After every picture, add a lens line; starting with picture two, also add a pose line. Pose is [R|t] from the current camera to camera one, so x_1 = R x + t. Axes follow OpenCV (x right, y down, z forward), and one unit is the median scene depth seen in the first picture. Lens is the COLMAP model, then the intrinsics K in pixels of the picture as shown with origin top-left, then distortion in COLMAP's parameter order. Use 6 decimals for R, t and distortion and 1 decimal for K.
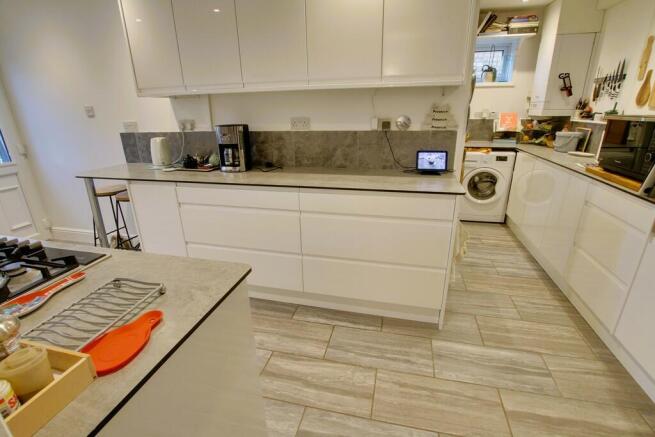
lens RADIAL K [[311.9, 0, 325.5], [0, 311.9, 216.7], [0, 0, 1]] dist [-0.023546, 0.000025]
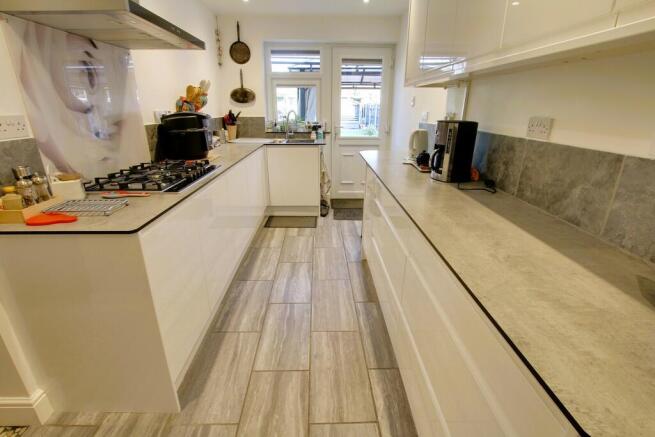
lens RADIAL K [[311.9, 0, 327.7], [0, 311.9, 220.9], [0, 0, 1]] dist [-0.023546, 0.000025]
pose [[0.276677, 0.352619, -0.893929, 0.384257], [-0.329115, 0.908756, 0.256604, -0.160464], [0.902847, 0.223210, 0.367484, 0.477824]]
